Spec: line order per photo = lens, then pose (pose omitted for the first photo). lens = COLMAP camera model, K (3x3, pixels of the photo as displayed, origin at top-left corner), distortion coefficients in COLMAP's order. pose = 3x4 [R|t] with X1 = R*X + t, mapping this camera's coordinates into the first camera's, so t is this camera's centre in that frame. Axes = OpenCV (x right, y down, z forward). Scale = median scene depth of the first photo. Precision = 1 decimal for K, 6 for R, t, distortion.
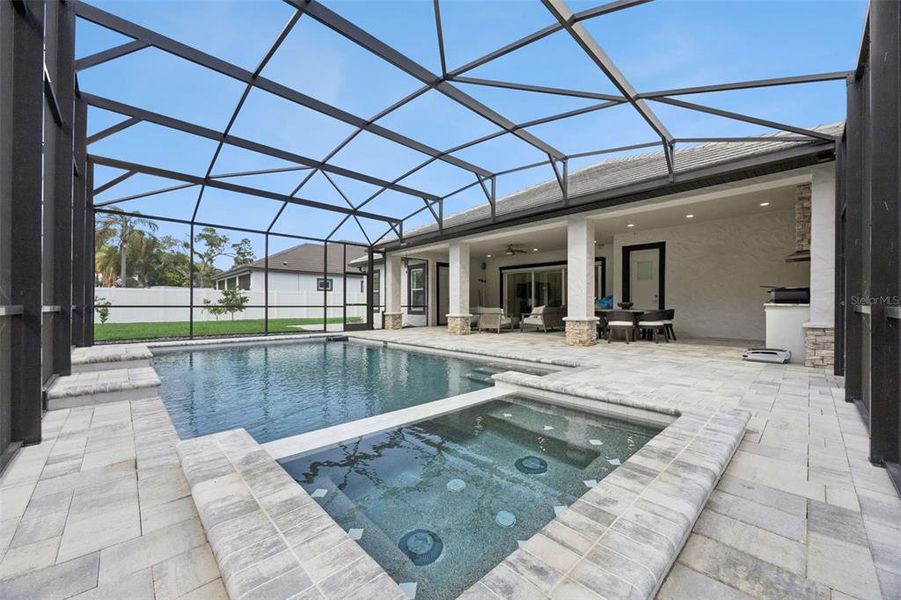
lens RADIAL K [[343.7, 0, 449.5], [0, 343.7, 295.7], [0, 0, 1]] dist [0.000312, 0.000039]
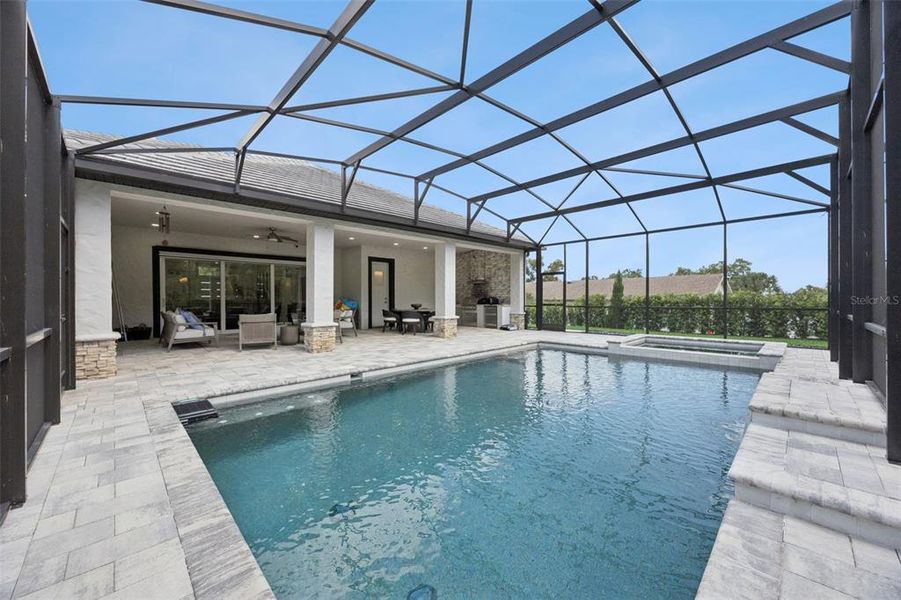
lens RADIAL K [[343.7, 0, 449.5], [0, 343.7, 295.7], [0, 0, 1]] dist [0.000312, 0.000039]
pose [[-0.011627, 0.010221, 0.999880, -0.598303], [-0.023164, 0.999677, -0.010488, -0.002518], [-0.999664, -0.023283, -0.011387, 0.629278]]
